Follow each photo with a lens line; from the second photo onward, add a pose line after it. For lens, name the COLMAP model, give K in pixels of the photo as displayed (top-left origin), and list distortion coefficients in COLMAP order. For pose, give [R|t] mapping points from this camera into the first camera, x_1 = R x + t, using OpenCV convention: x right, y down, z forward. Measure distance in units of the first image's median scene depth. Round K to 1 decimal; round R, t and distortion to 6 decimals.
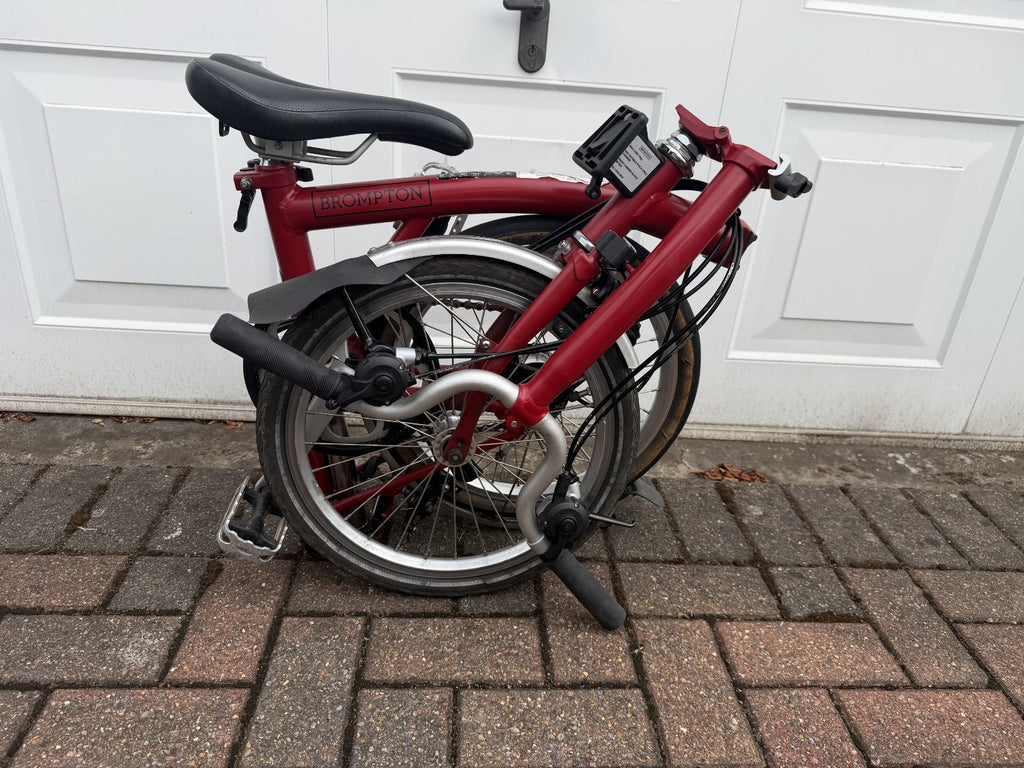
lens RADIAL K [[707.8, 0, 498.0], [0, 707.8, 394.6], [0, 0, 1]] dist [-0.018347, -0.001910]
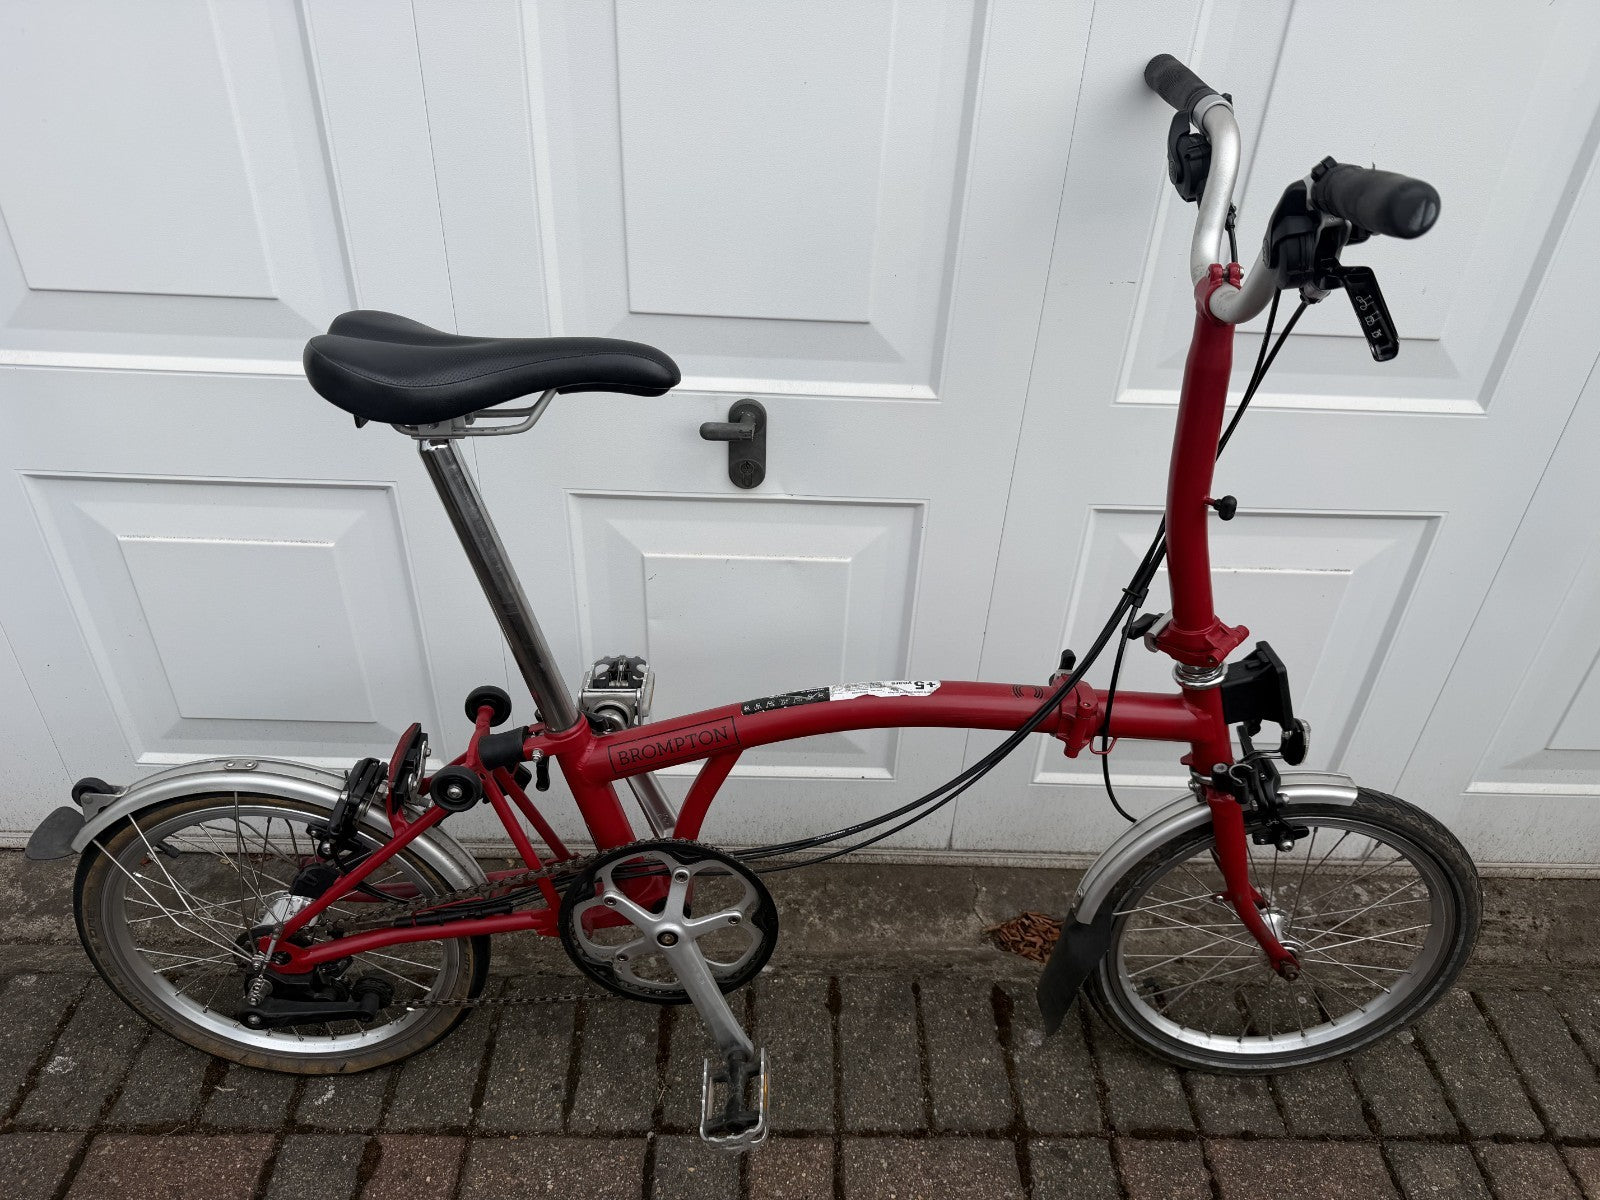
lens RADIAL K [[1105.9, 0, 802.5], [0, 1105.9, 586.9], [0, 0, 1]] dist [-0.018347, -0.001910]
pose [[0.998990, -0.006014, -0.044535, 0.163616], [0.012567, 0.988855, 0.148353, -0.545342], [0.043147, -0.148763, 0.987931, -0.179238]]
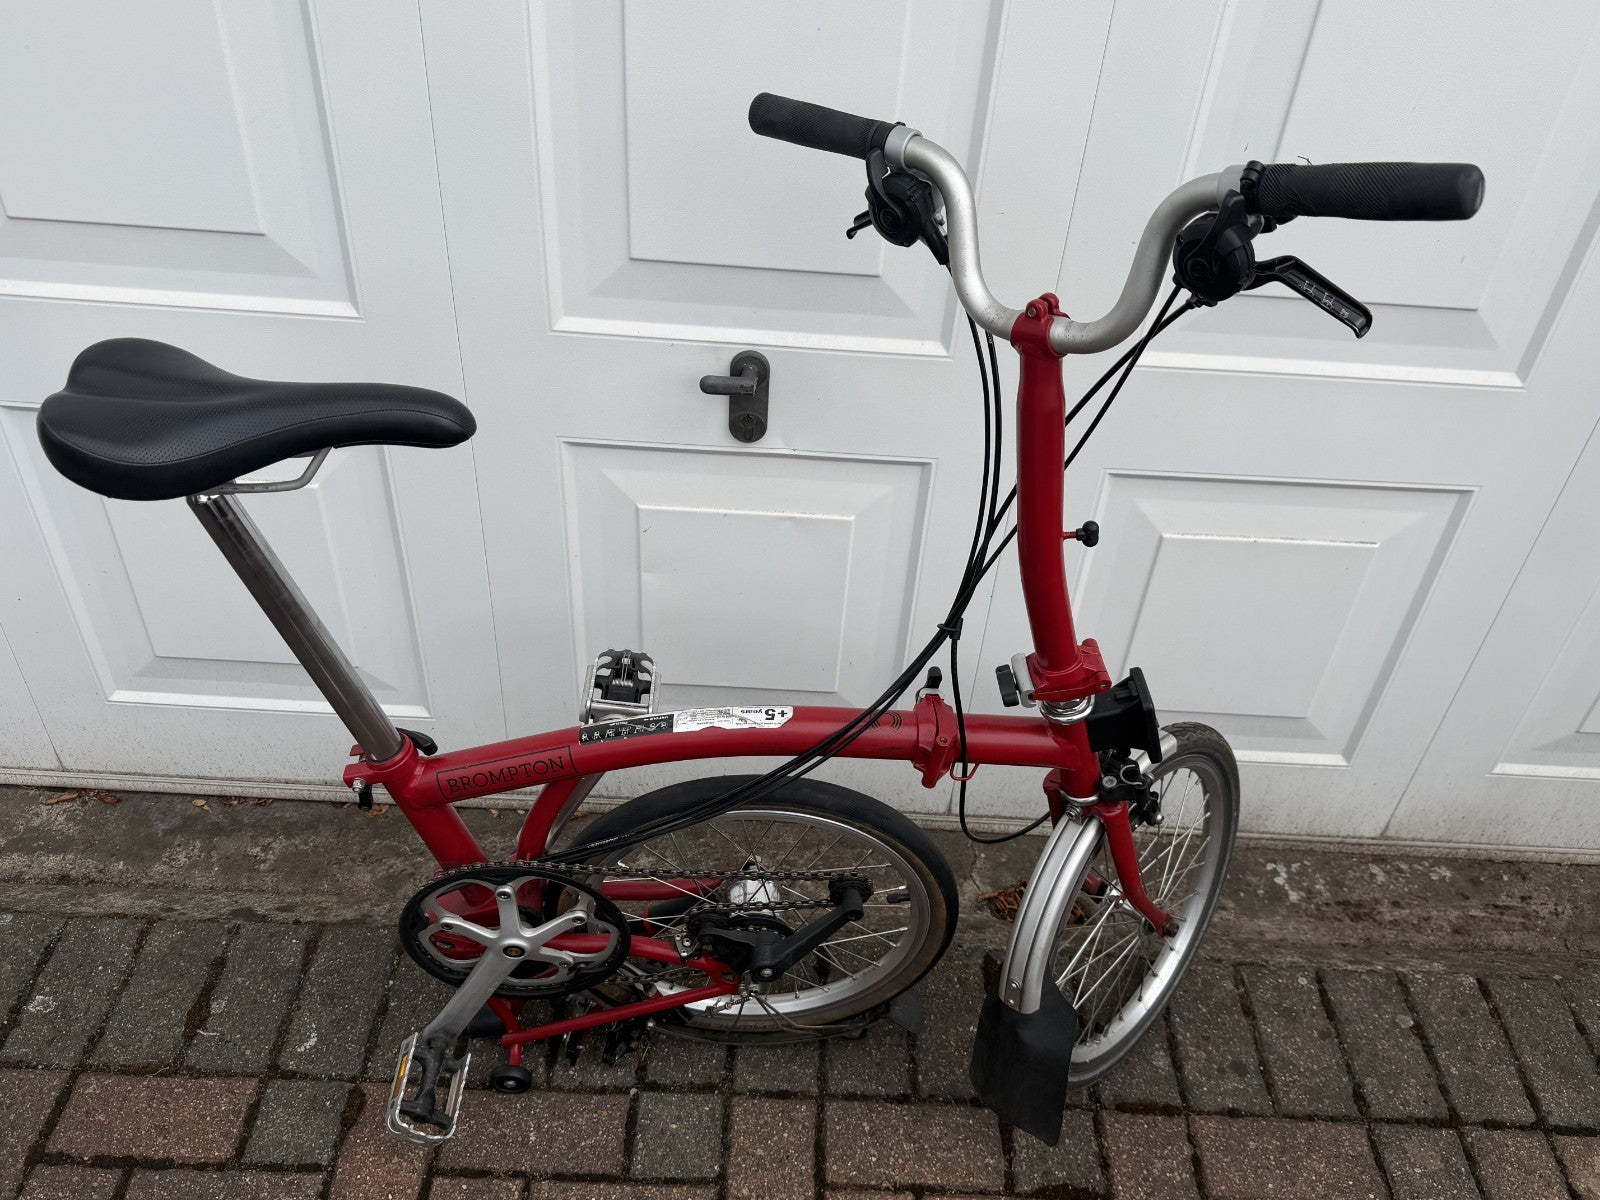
lens RADIAL K [[1256.9, 0, 799.8], [0, 1256.9, 583.2], [0, 0, 1]] dist [-0.006784, -0.018895]
pose [[0.998221, 0.027253, -0.053036, 0.178966], [-0.015164, 0.976224, 0.216233, -0.615253], [0.057668, -0.215044, 0.974900, -0.290216]]
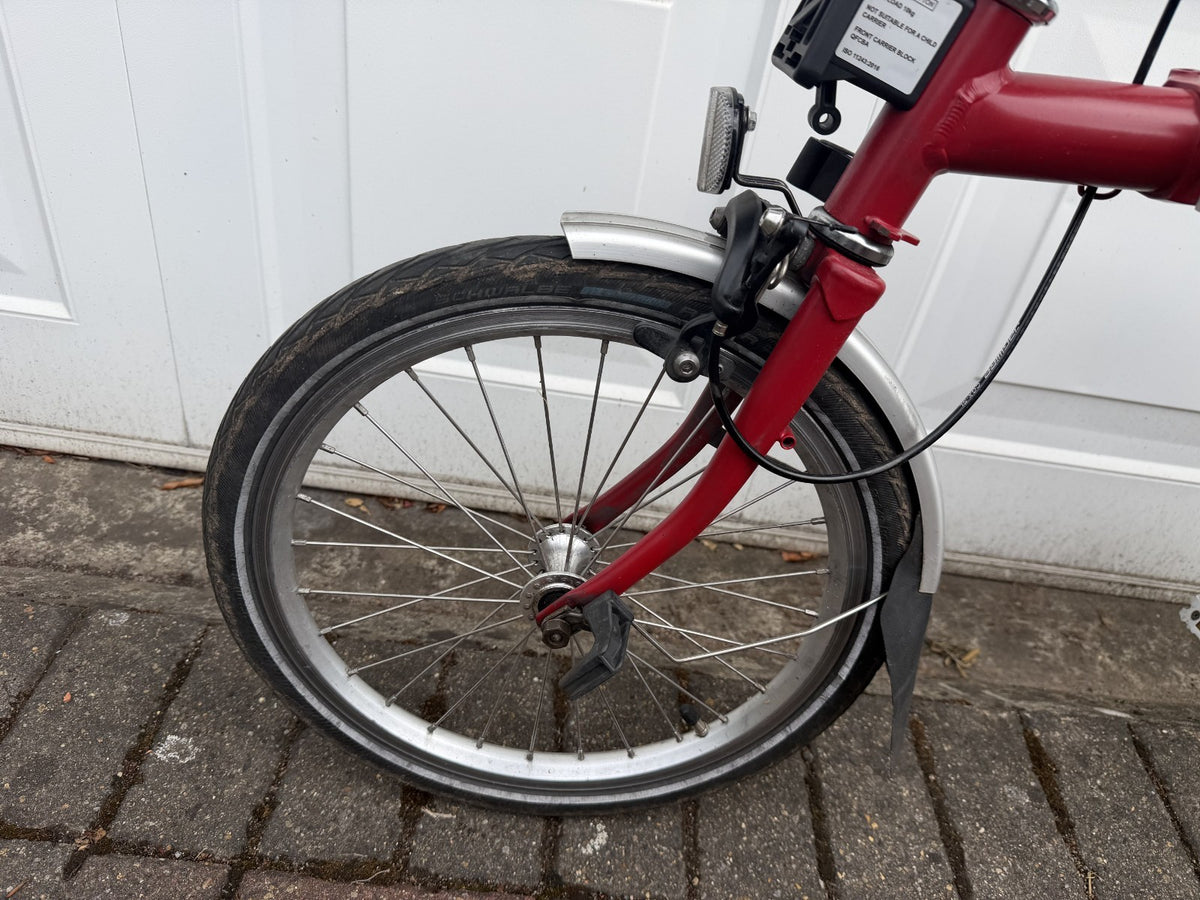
lens RADIAL K [[829.4, 0, 584.5], [0, 829.4, 455.0], [0, 0, 1]] dist [-0.018347, -0.001910]
pose [[0.993581, 0.108823, -0.030884, -0.435266], [-0.101455, 0.978017, 0.182181, -0.190811], [0.050031, -0.177879, 0.982780, 0.381641]]
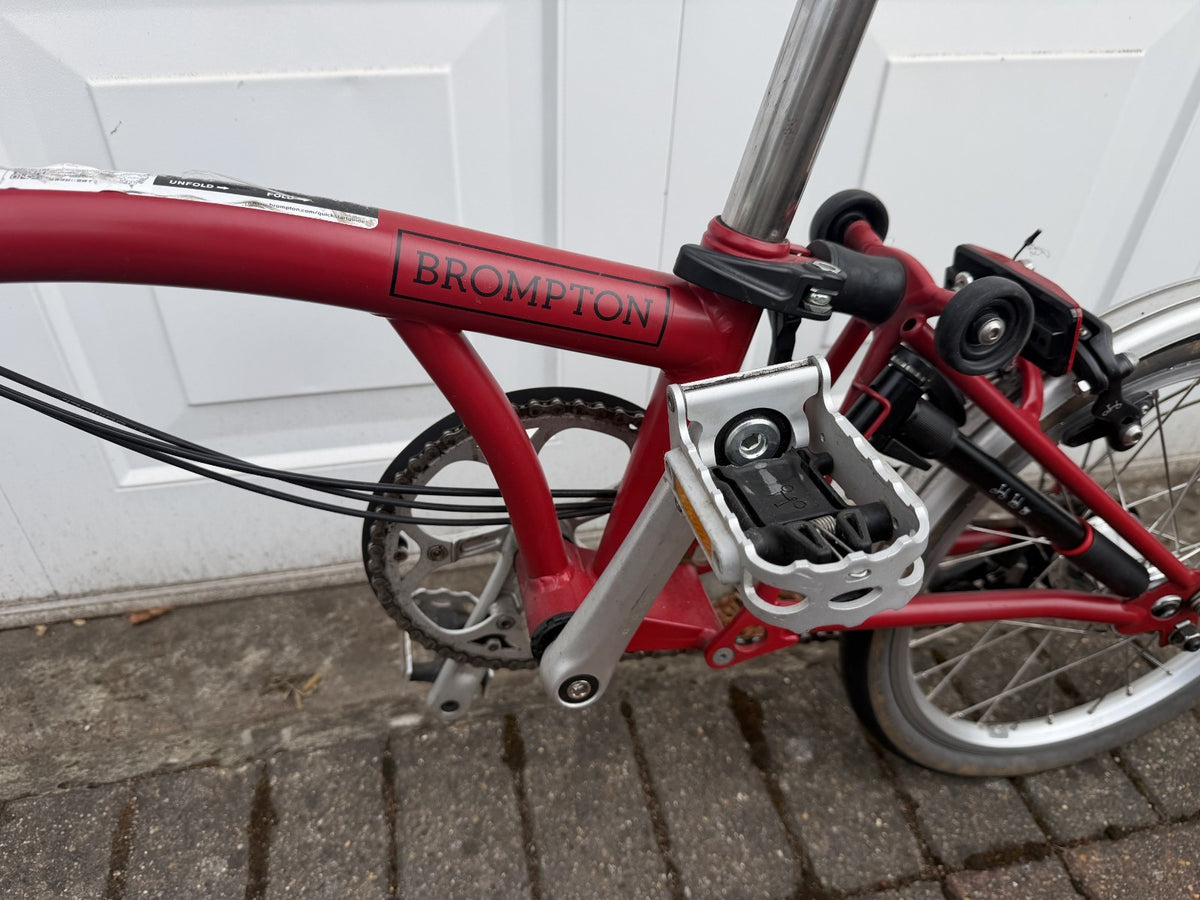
lens RADIAL K [[829.4, 0, 584.3], [0, 829.4, 447.6], [0, 0, 1]] dist [-0.018347, -0.001910]
pose [[0.985395, -0.136156, 0.102266, 0.161144], [0.108749, 0.965319, 0.237347, -0.255226], [-0.131036, -0.222759, 0.966027, 0.439707]]
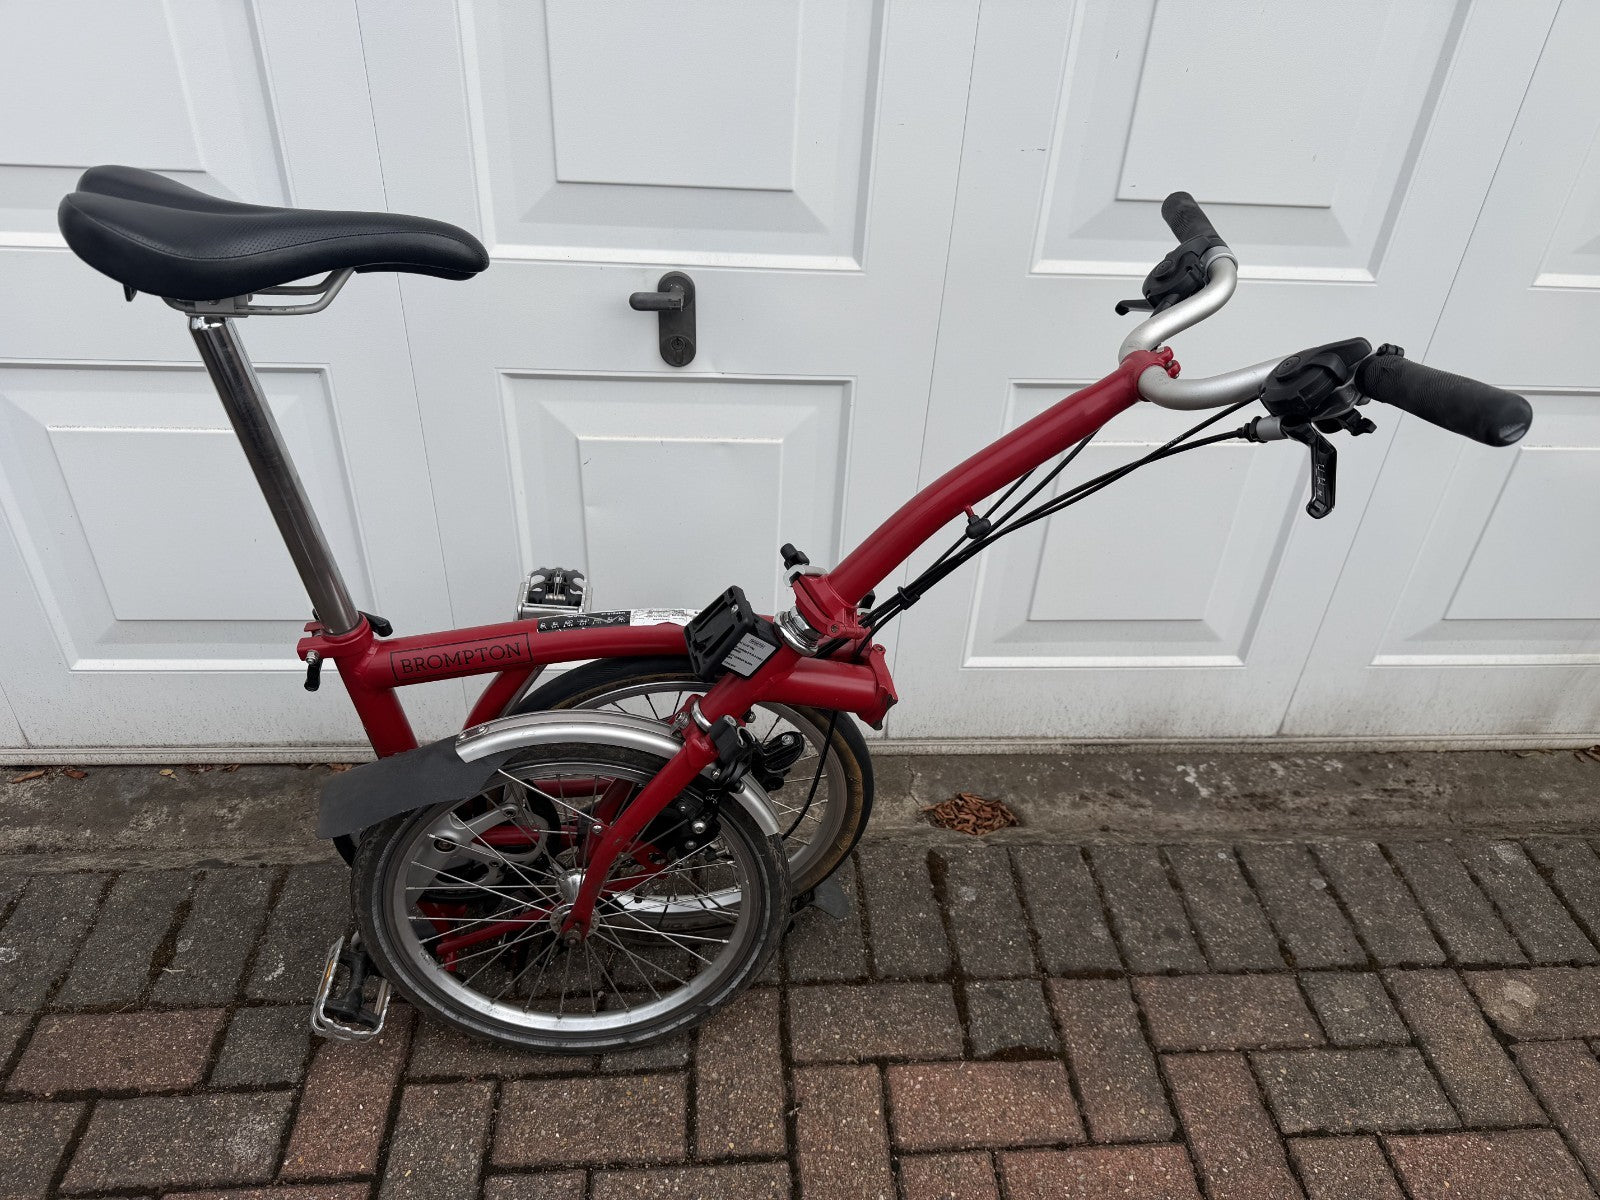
lens RADIAL K [[1105.9, 0, 798.3], [0, 1105.9, 600.8], [0, 0, 1]] dist [-0.018347, -0.001910]
pose [[0.999481, -0.031397, 0.007155, 0.167476], [0.029855, 0.986755, 0.159446, -0.404487], [-0.012066, -0.159150, 0.987181, -0.239402]]
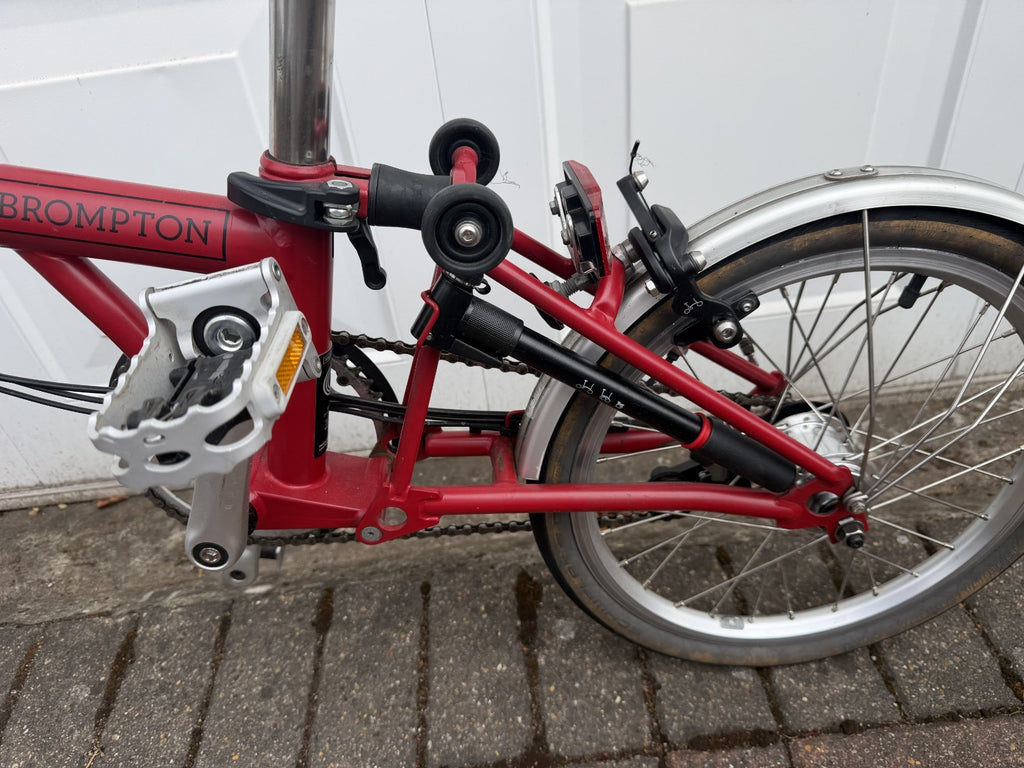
lens RADIAL K [[707.8, 0, 517.9], [0, 707.8, 382.0], [0, 0, 1]] dist [-0.018347, -0.001910]
pose [[0.985057, -0.147650, -0.088667, 0.421313], [0.163356, 0.964087, 0.209406, -0.197157], [0.054564, -0.220761, 0.973800, 0.434456]]
